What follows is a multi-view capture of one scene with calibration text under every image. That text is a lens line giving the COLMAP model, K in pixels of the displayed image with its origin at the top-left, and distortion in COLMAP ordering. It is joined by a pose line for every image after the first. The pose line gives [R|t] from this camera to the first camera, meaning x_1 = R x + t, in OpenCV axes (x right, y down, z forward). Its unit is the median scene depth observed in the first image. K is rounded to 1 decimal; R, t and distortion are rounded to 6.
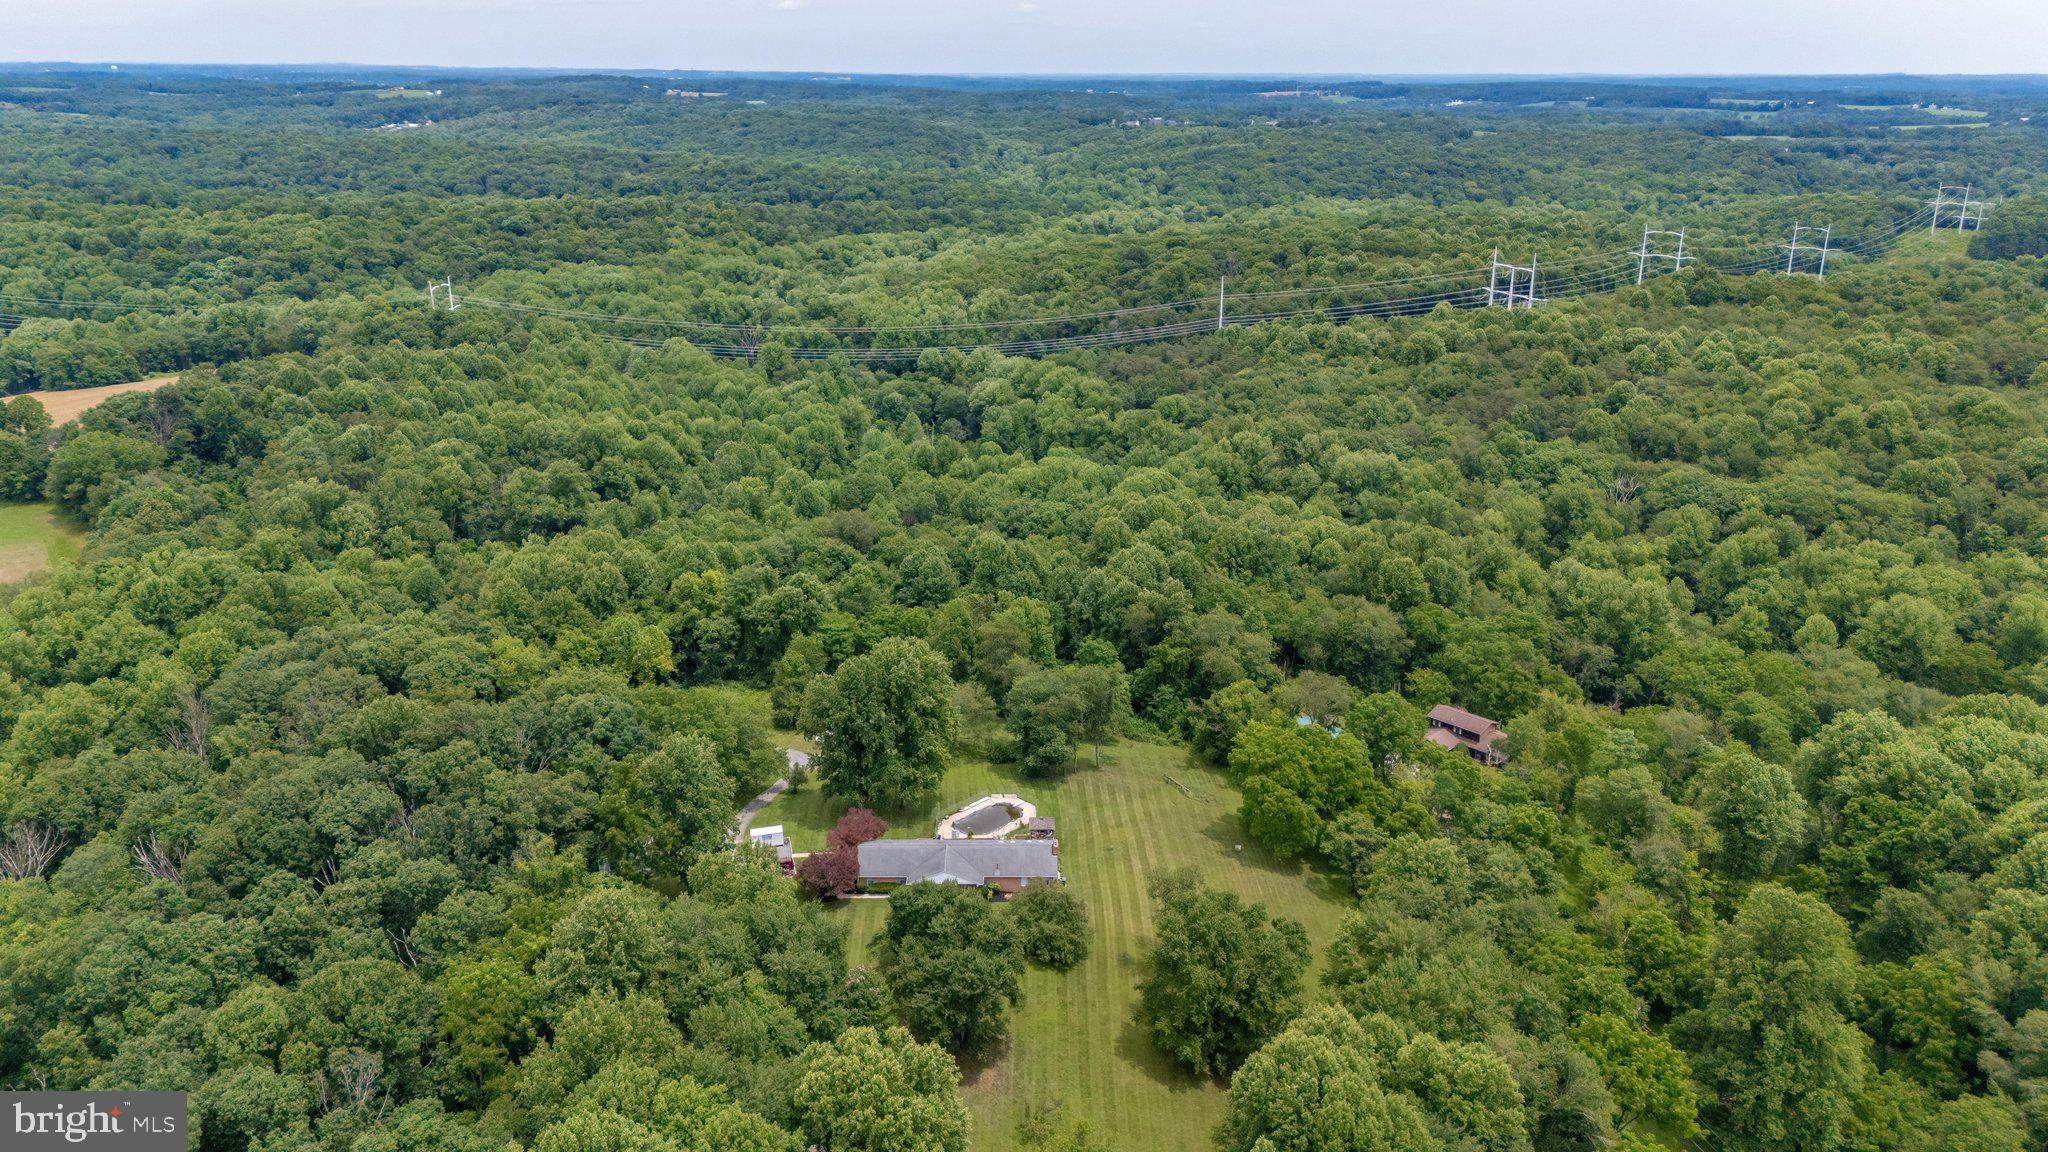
lens RADIAL K [[1497.0, 0, 1026.9], [0, 1497.0, 578.4], [0, 0, 1]] dist [0.051442, -0.055211]
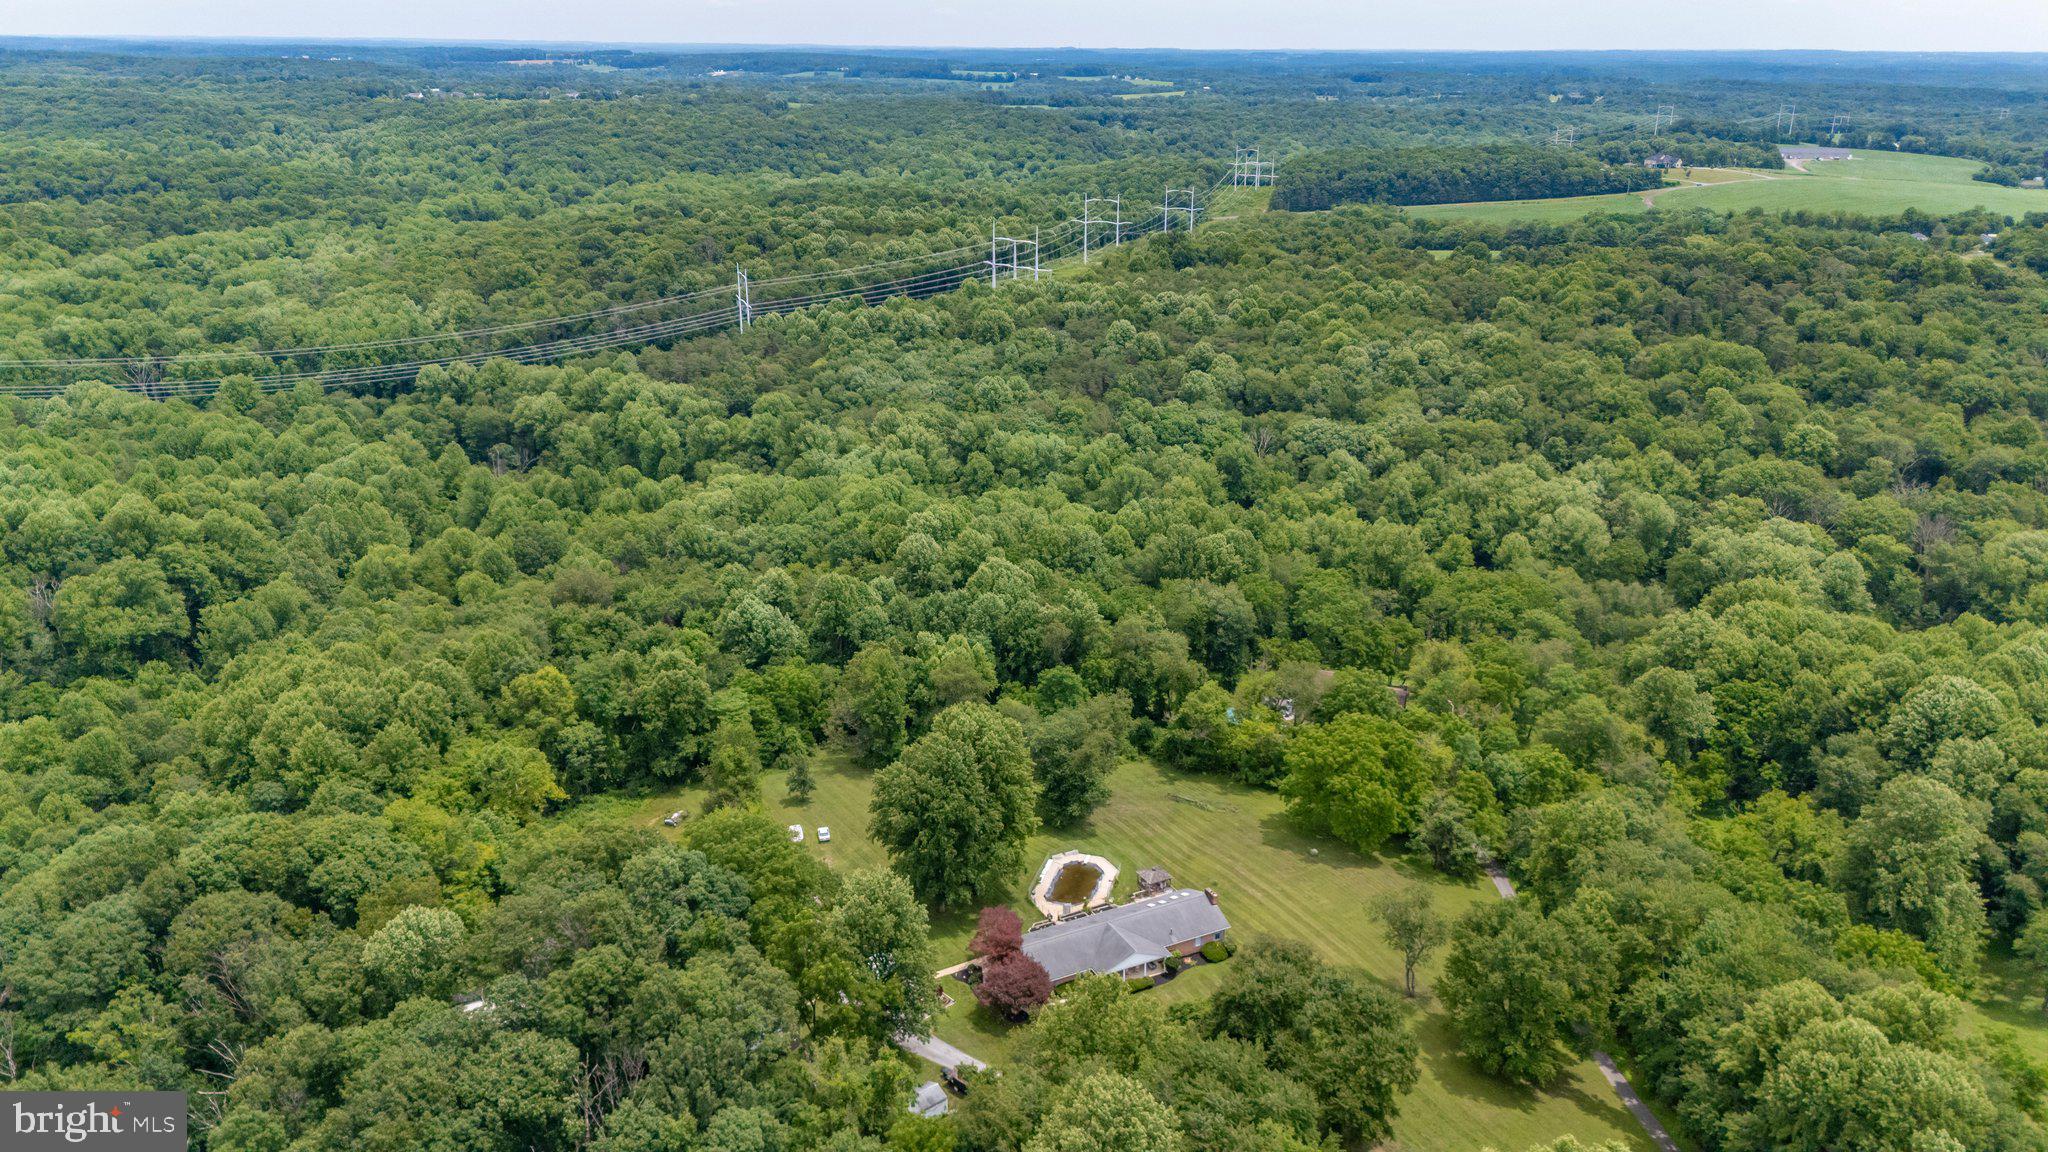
lens RADIAL K [[1497.0, 0, 1026.9], [0, 1497.0, 578.4], [0, 0, 1]] dist [0.051442, -0.055211]
pose [[0.885575, -0.151856, 0.438972, -0.301677], [0.143640, 0.988258, 0.052097, -0.053124], [-0.441729, 0.016918, 0.896989, 0.135933]]
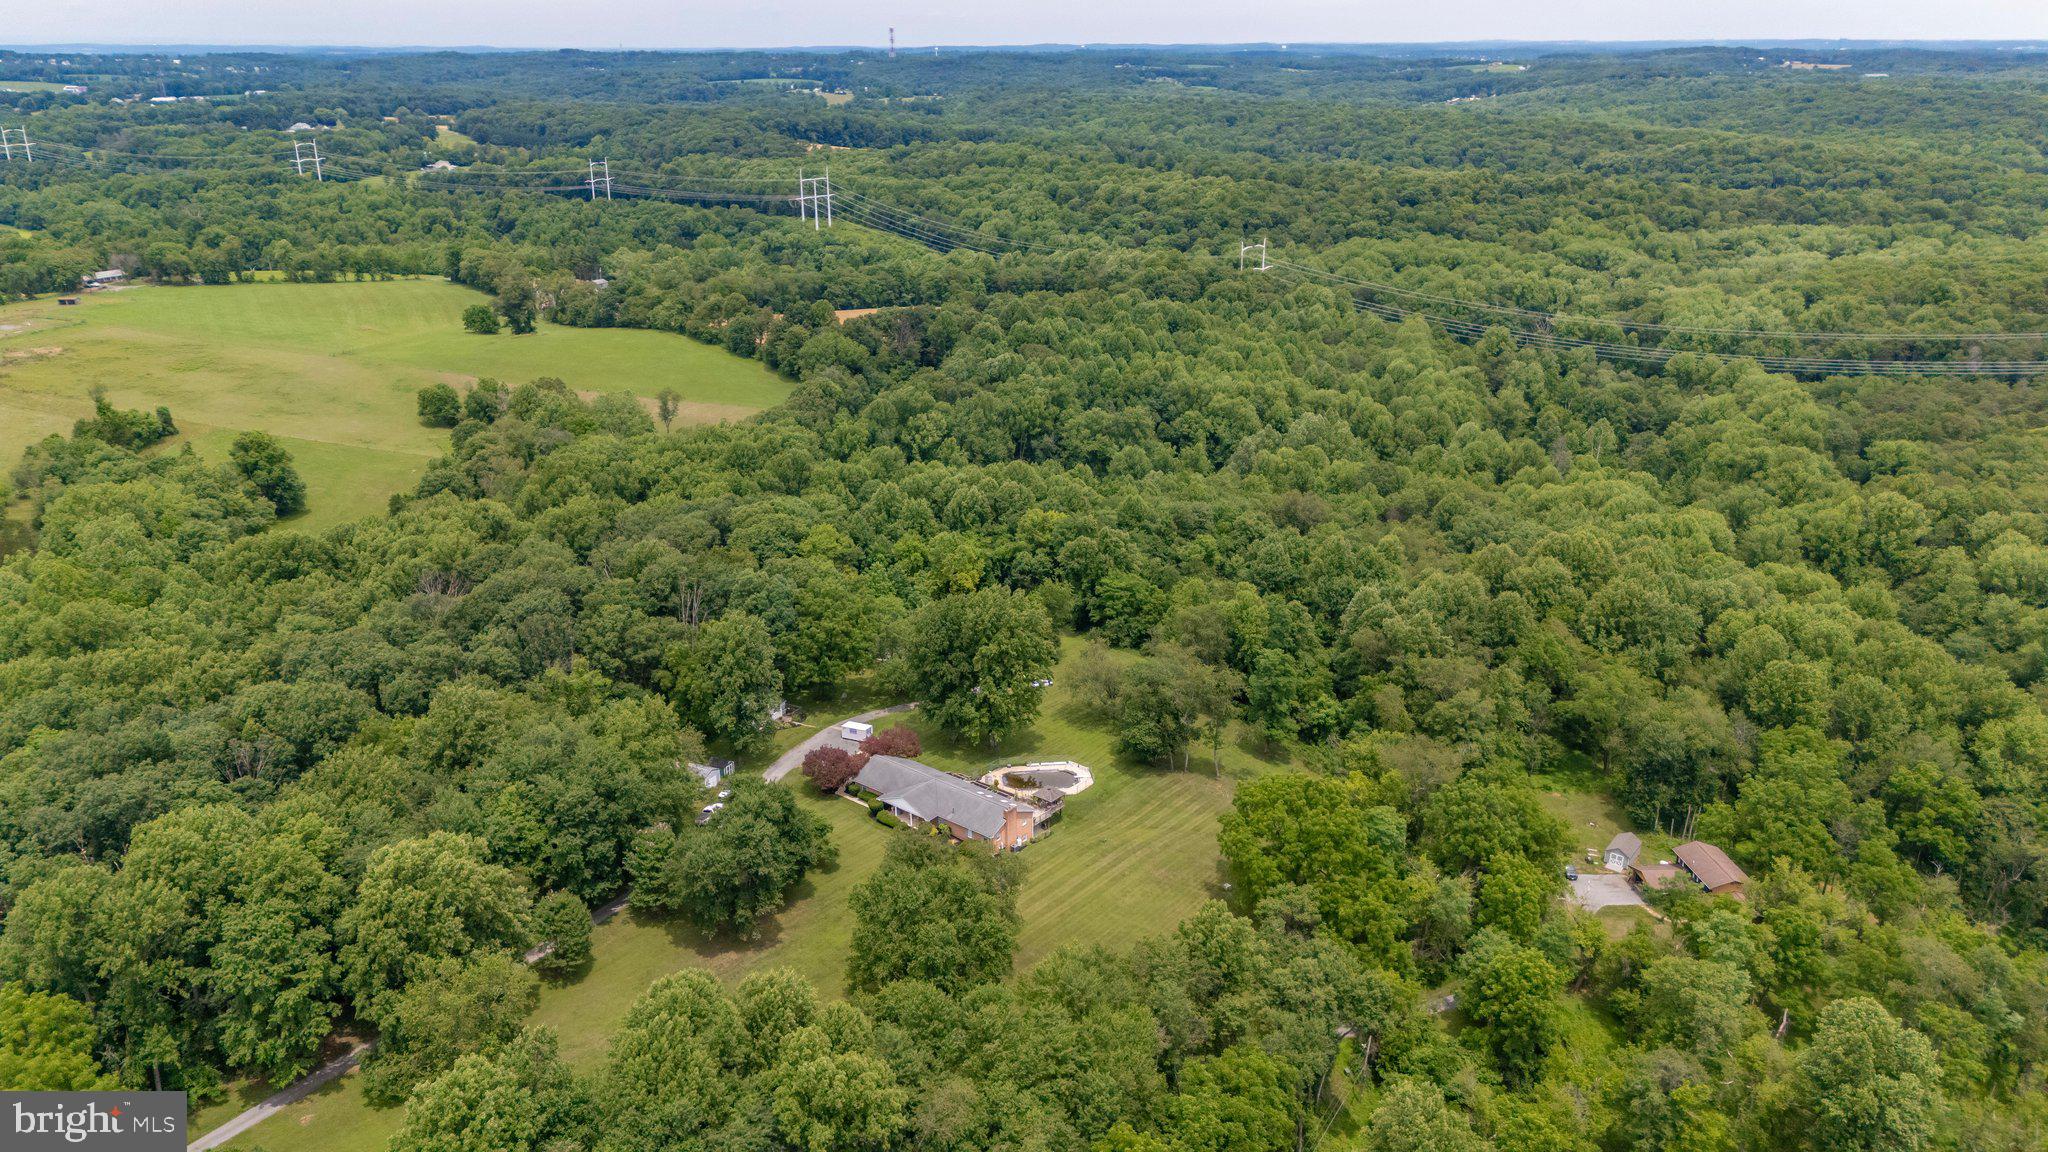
lens RADIAL K [[1501.2, 0, 1024.0], [0, 1501.2, 576.0], [0, 0, 1]] dist [0.047287, -0.051318]
pose [[0.764050, 0.206576, -0.611191, 0.399455], [-0.198607, 0.976658, 0.081822, -0.039484], [0.613826, 0.058871, 0.787243, 0.130137]]
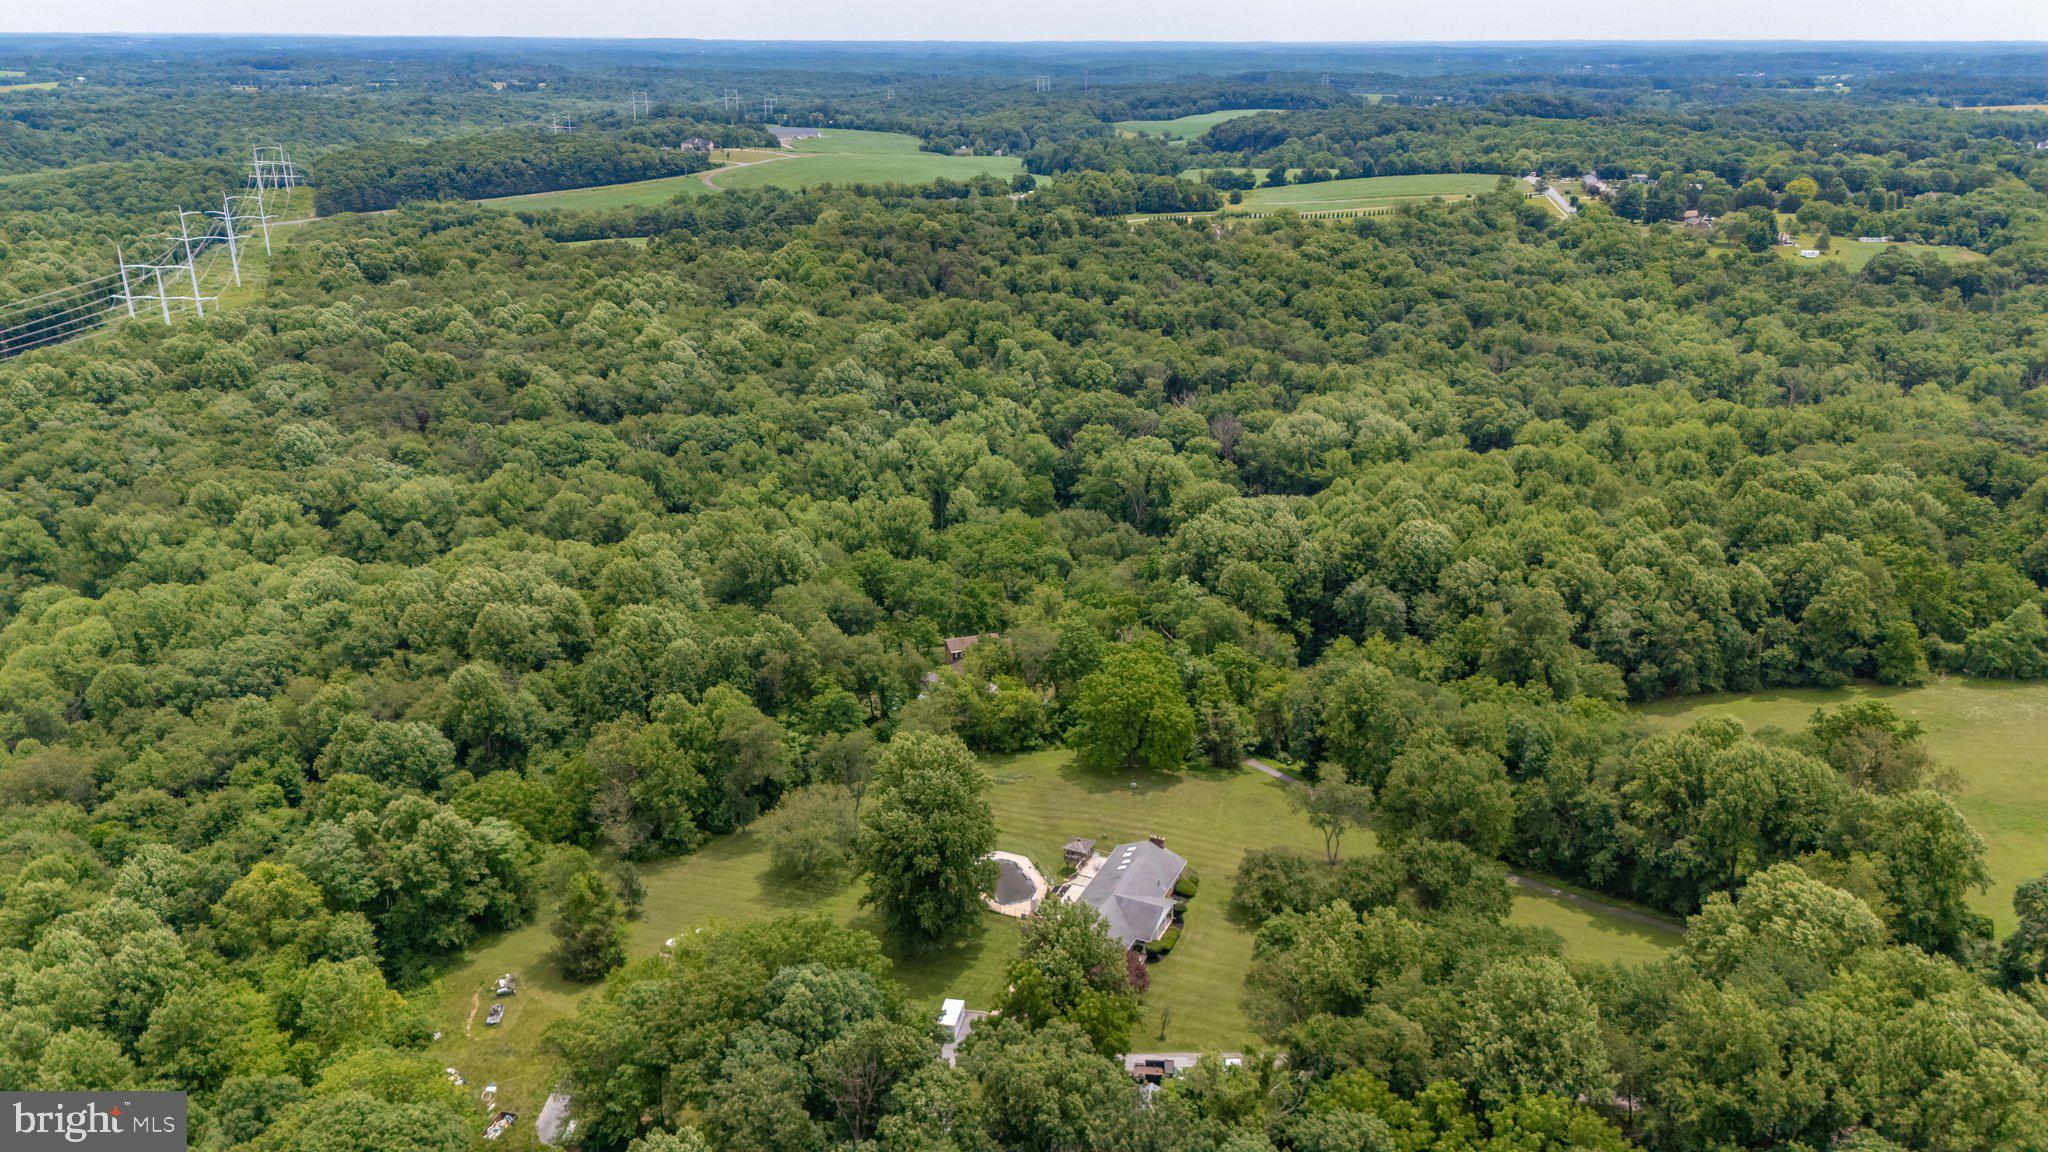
lens RADIAL K [[1497.0, 0, 1026.9], [0, 1497.0, 578.4], [0, 0, 1]] dist [0.051442, -0.055211]
pose [[0.393013, -0.310210, 0.865627, -0.541563], [0.287589, 0.935618, 0.204721, -0.140621], [-0.873404, 0.168487, 0.456923, 0.383859]]
